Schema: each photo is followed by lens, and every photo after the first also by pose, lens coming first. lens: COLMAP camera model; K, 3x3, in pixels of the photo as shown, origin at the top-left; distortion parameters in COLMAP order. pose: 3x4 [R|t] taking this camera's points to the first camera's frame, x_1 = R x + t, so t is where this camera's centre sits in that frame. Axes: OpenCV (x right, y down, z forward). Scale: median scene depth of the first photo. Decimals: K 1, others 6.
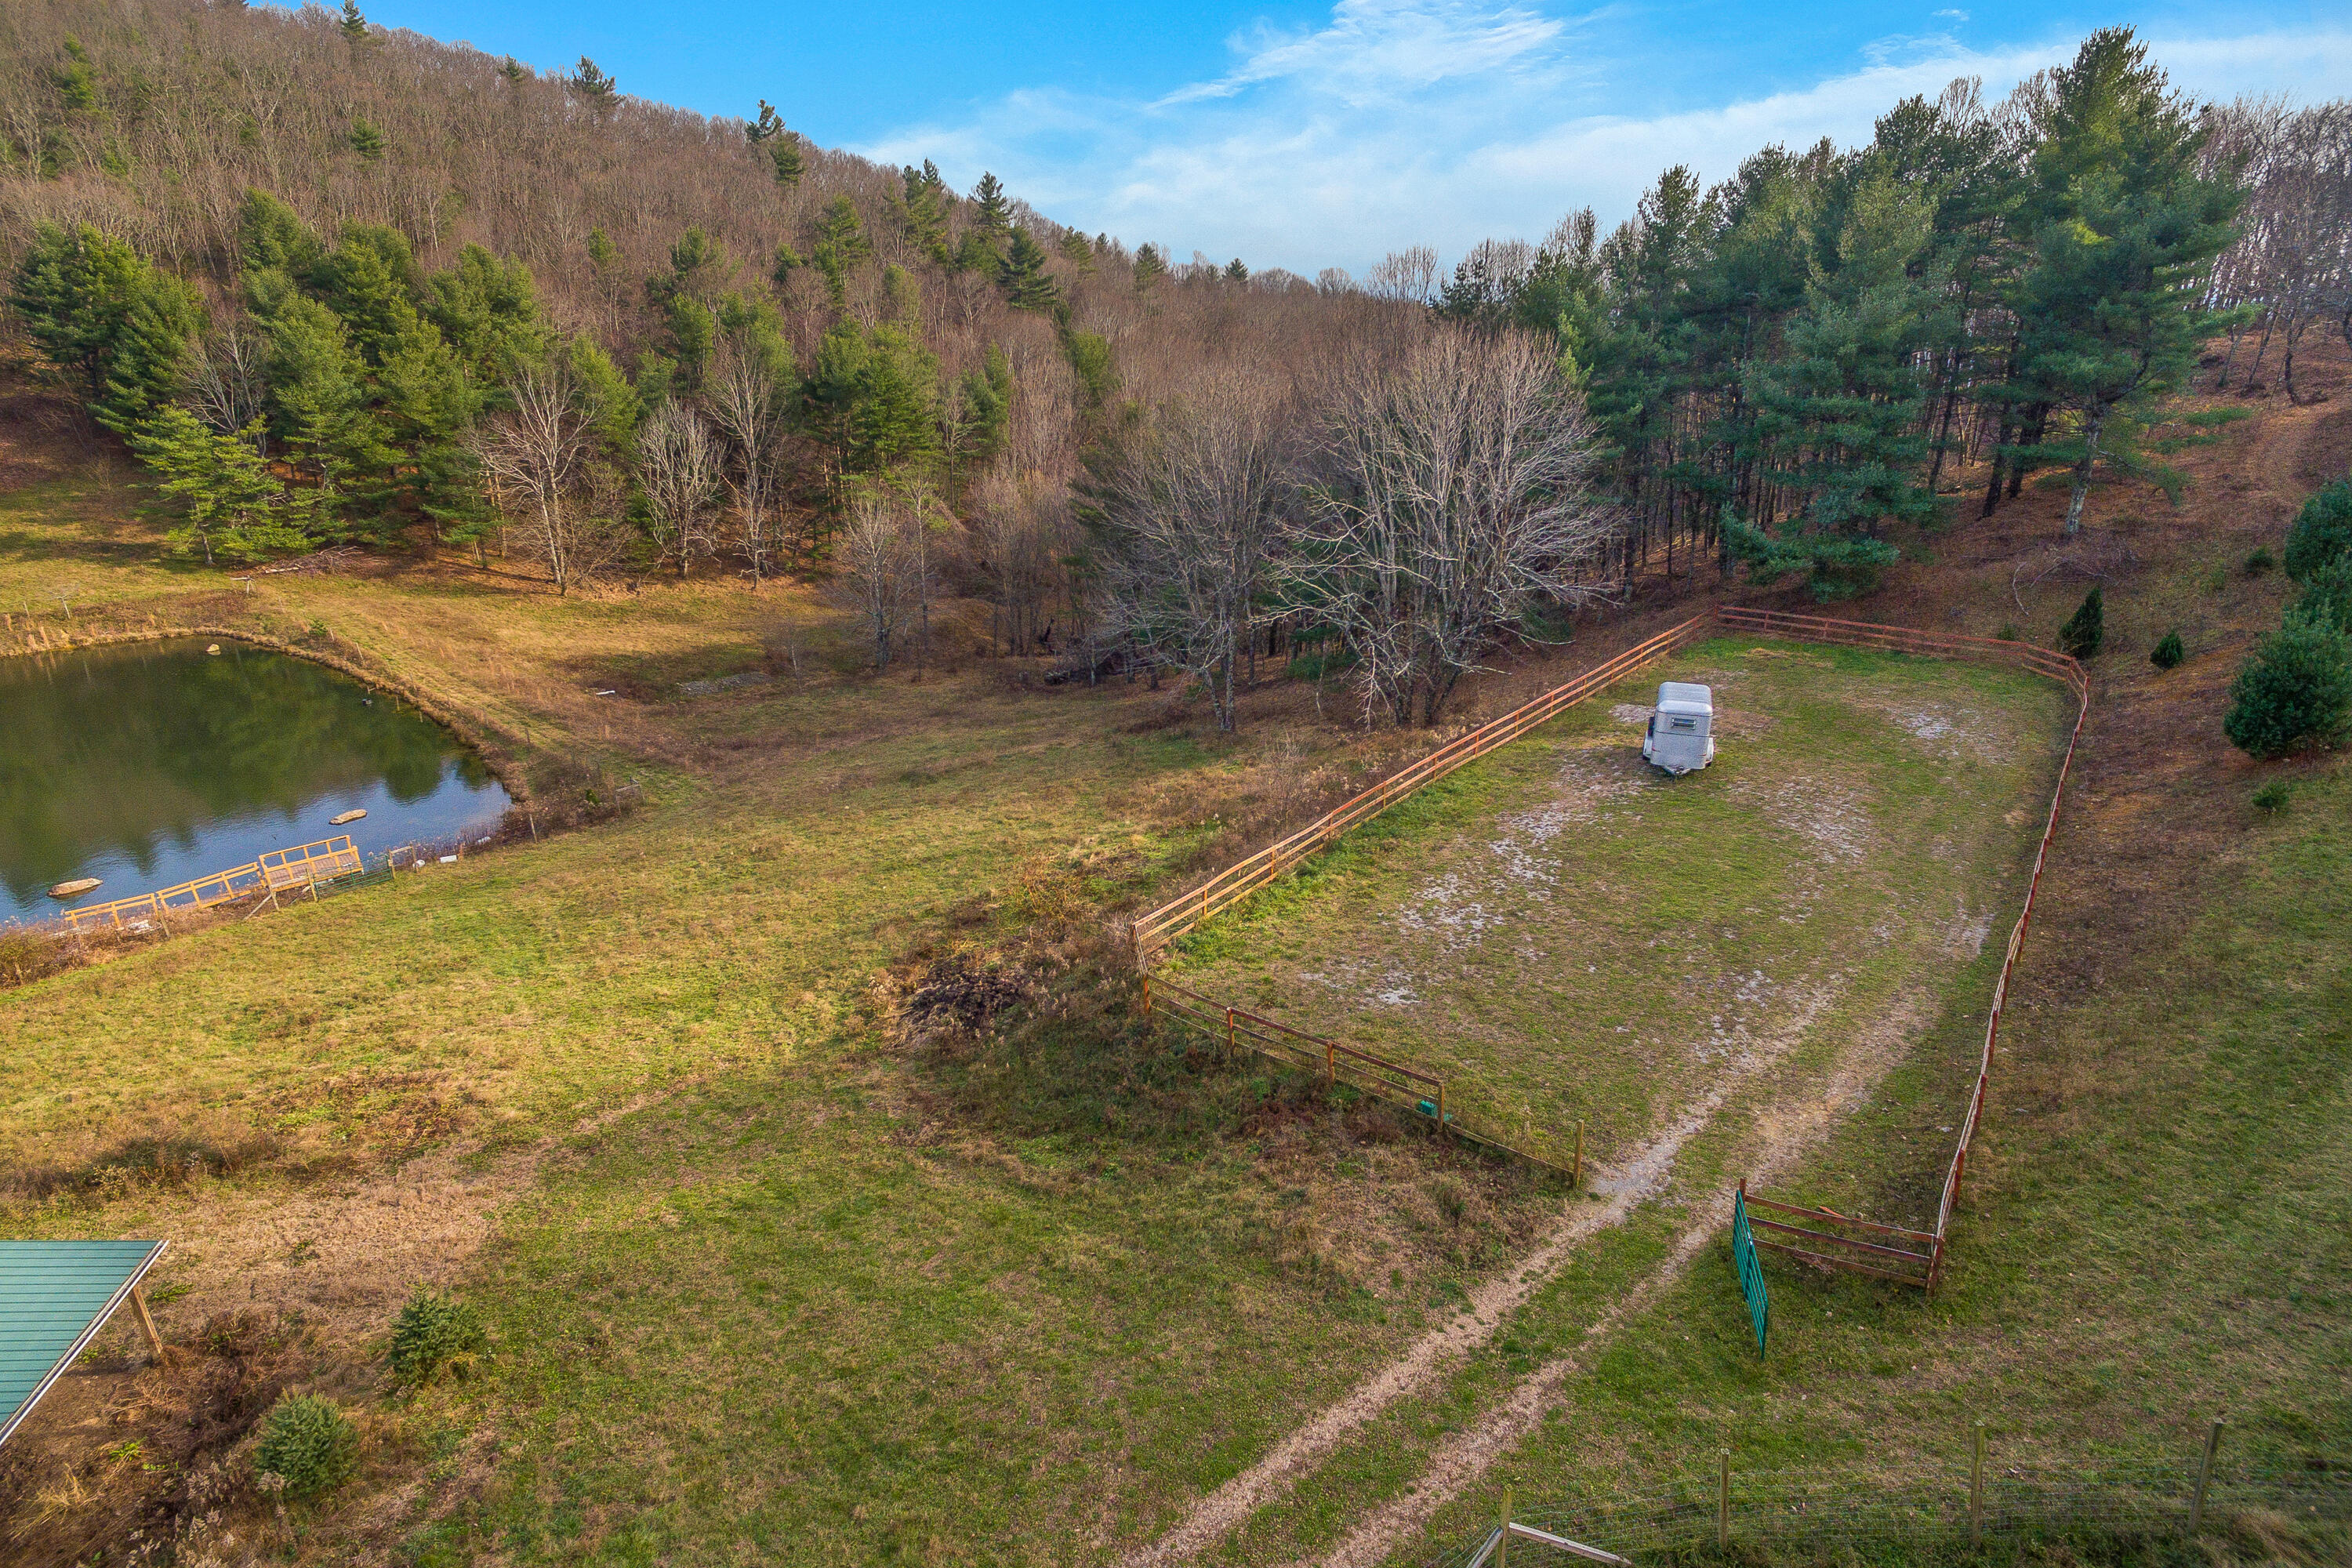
lens RADIAL K [[1333.6, 0, 1193.5], [0, 1333.6, 783.5], [0, 0, 1]] dist [0.001133, 0.009764]
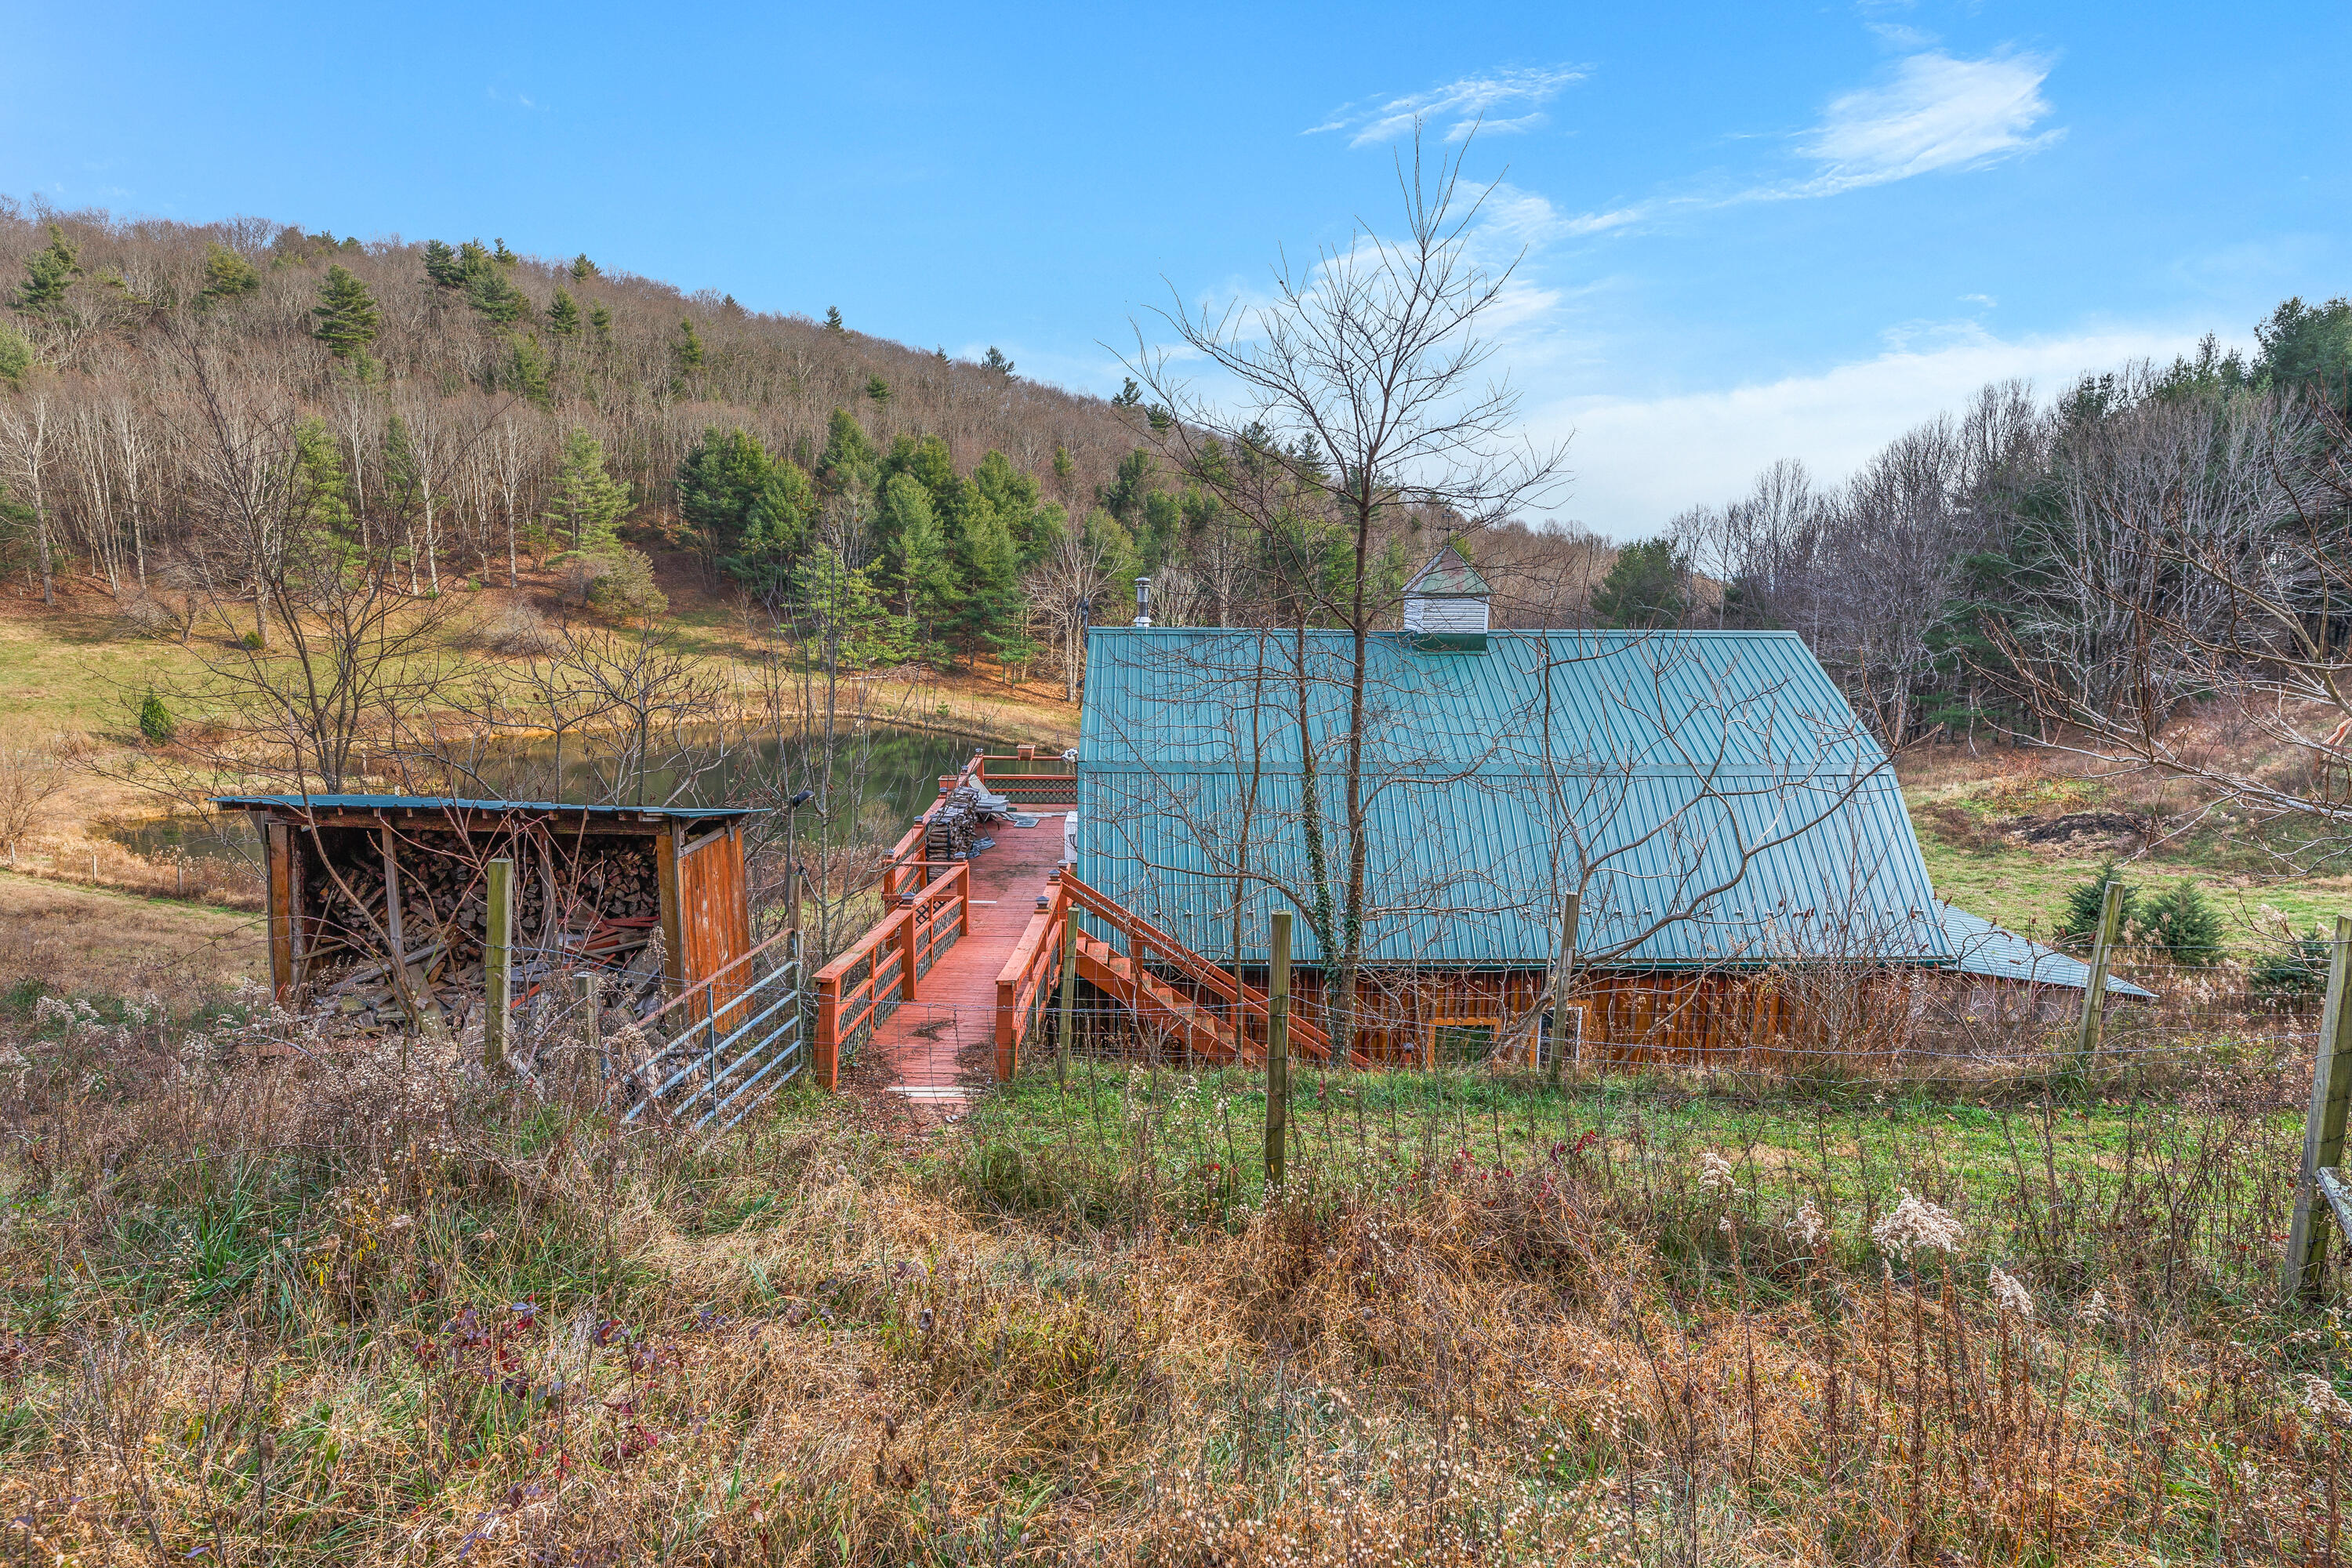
lens RADIAL K [[1199.0, 0, 1173.2], [0, 1199.0, 779.2], [0, 0, 1]] dist [0.000865, -0.000155]
pose [[0.991387, 0.036658, -0.125727, -0.268297], [-0.059384, 0.981487, -0.182088, 0.117062], [0.116724, 0.187986, 0.975211, -0.025663]]
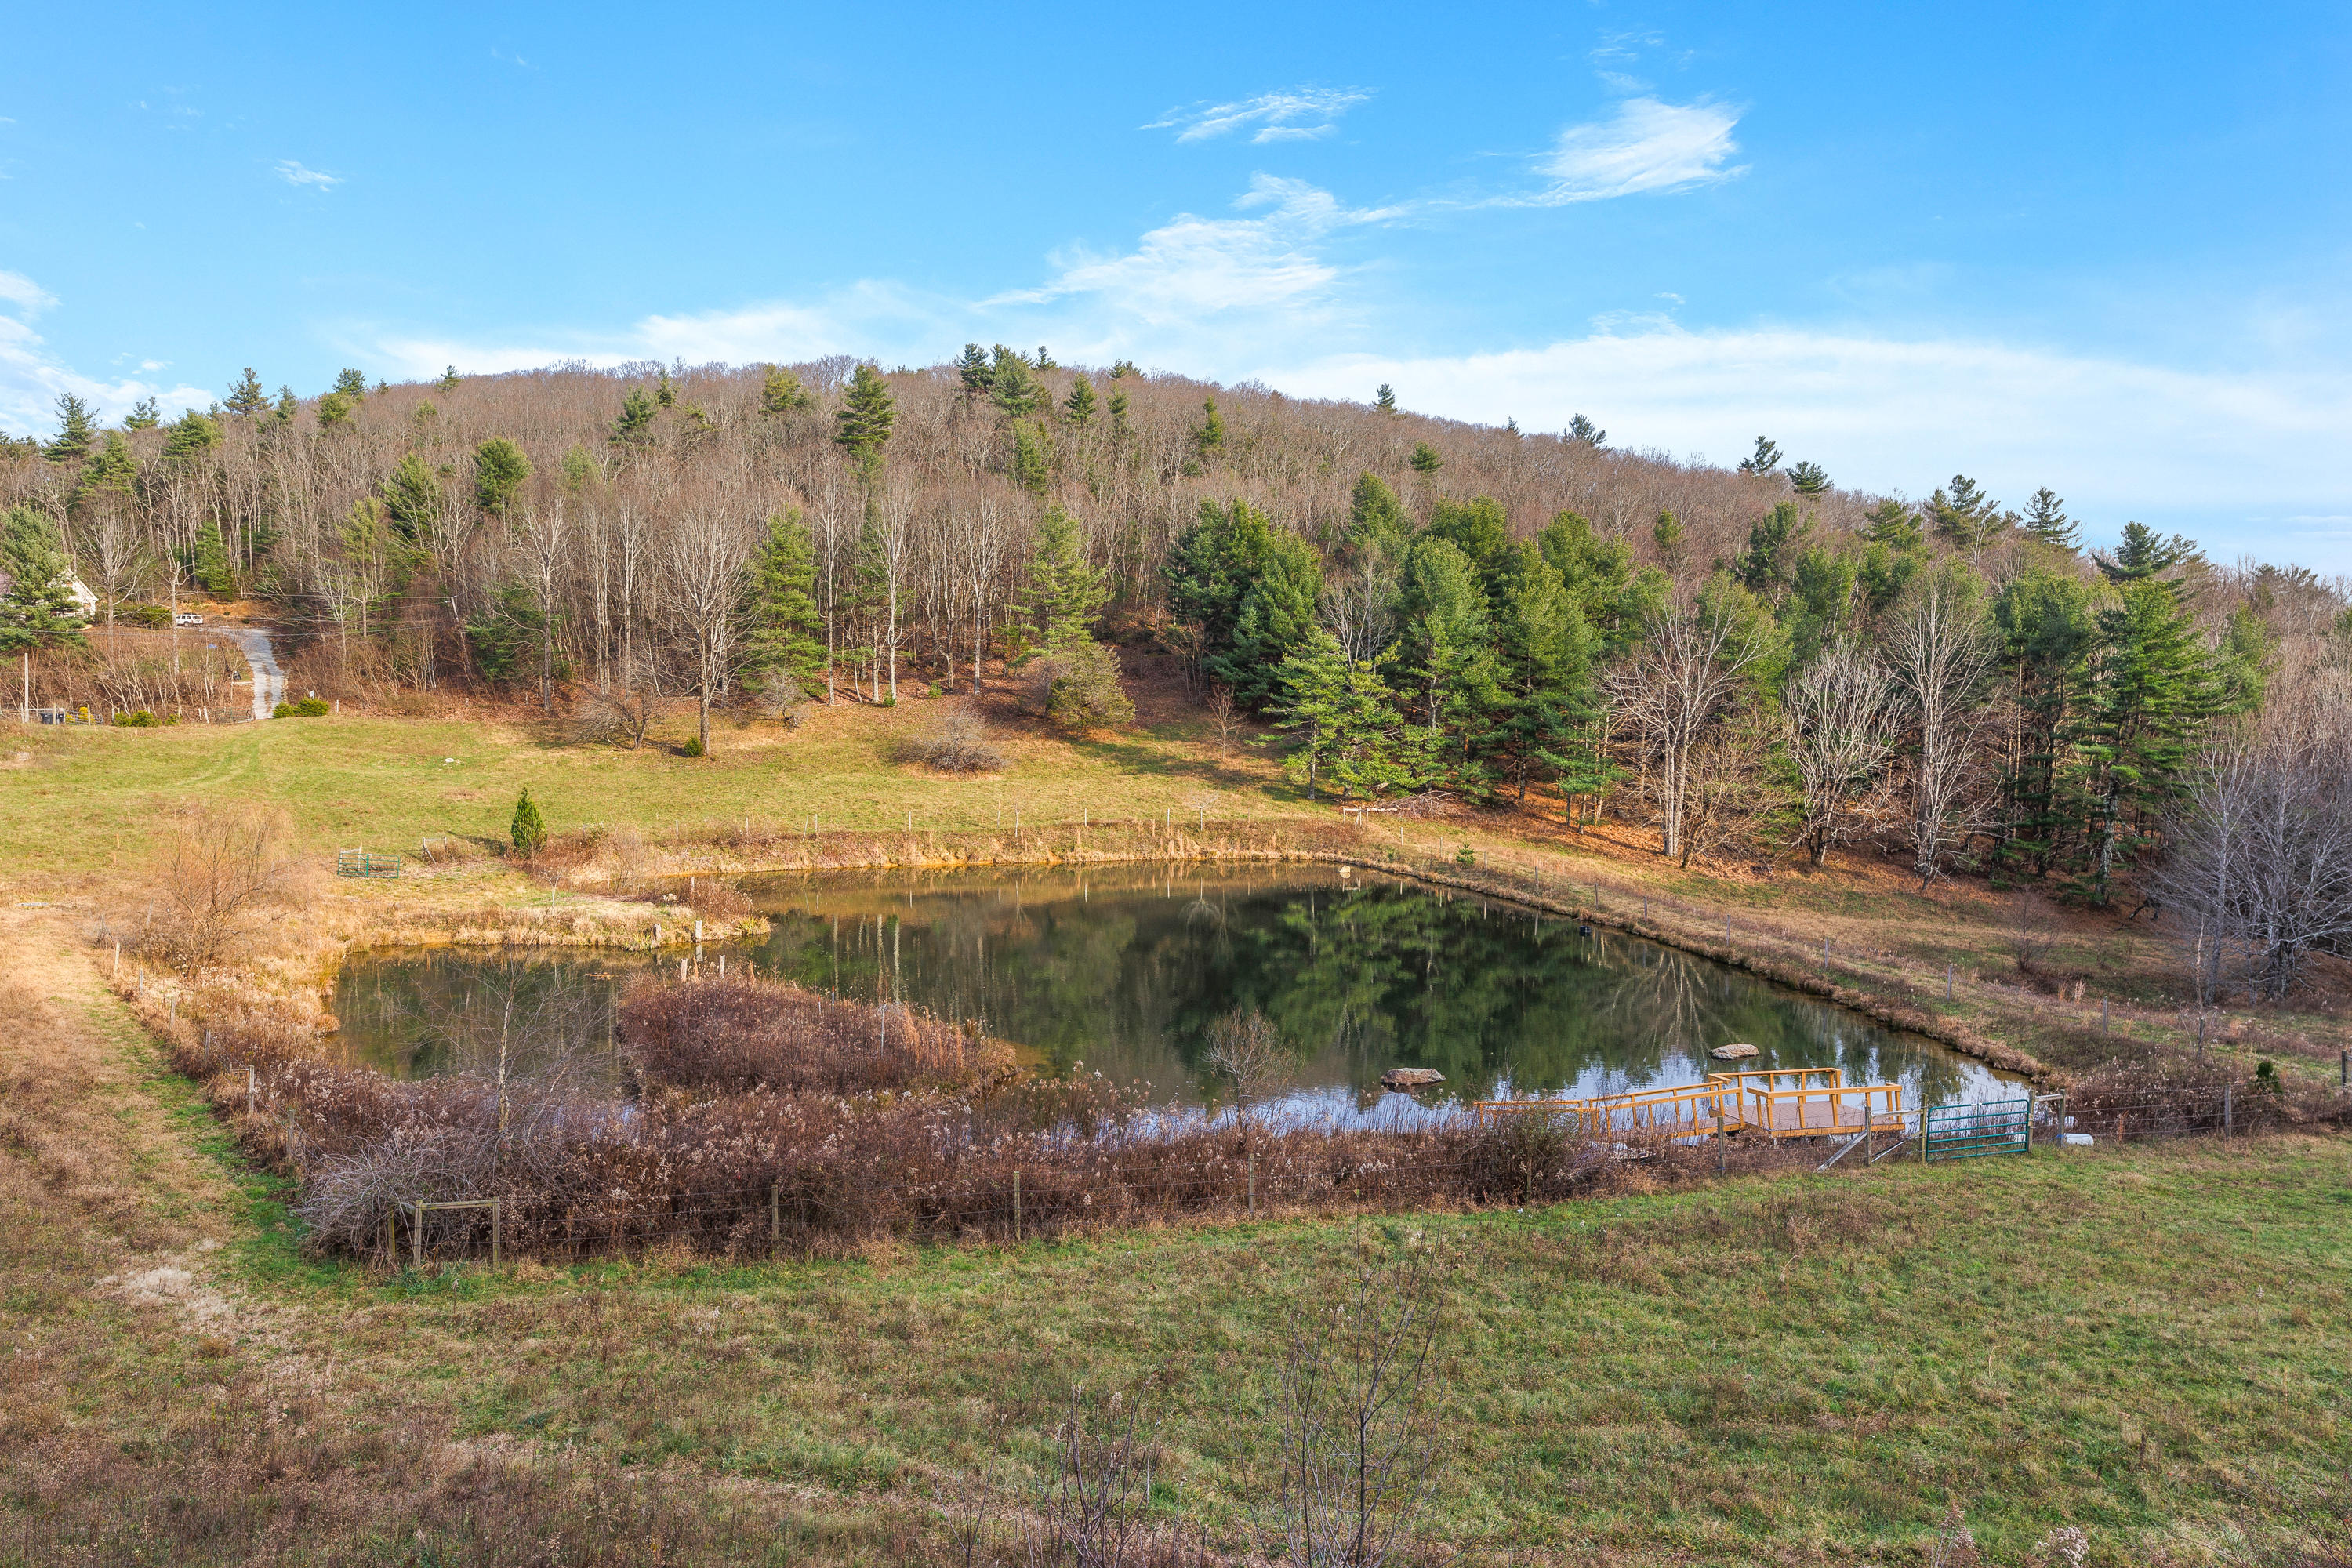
lens RADIAL K [[1362.7, 0, 1163.1], [0, 1362.7, 780.6], [0, 0, 1]] dist [-0.000966, -0.002686]
pose [[0.840933, 0.038658, -0.539757, -0.318703], [-0.198641, 0.949865, -0.241450, 0.067840], [0.503362, 0.310261, 0.806452, 0.197084]]
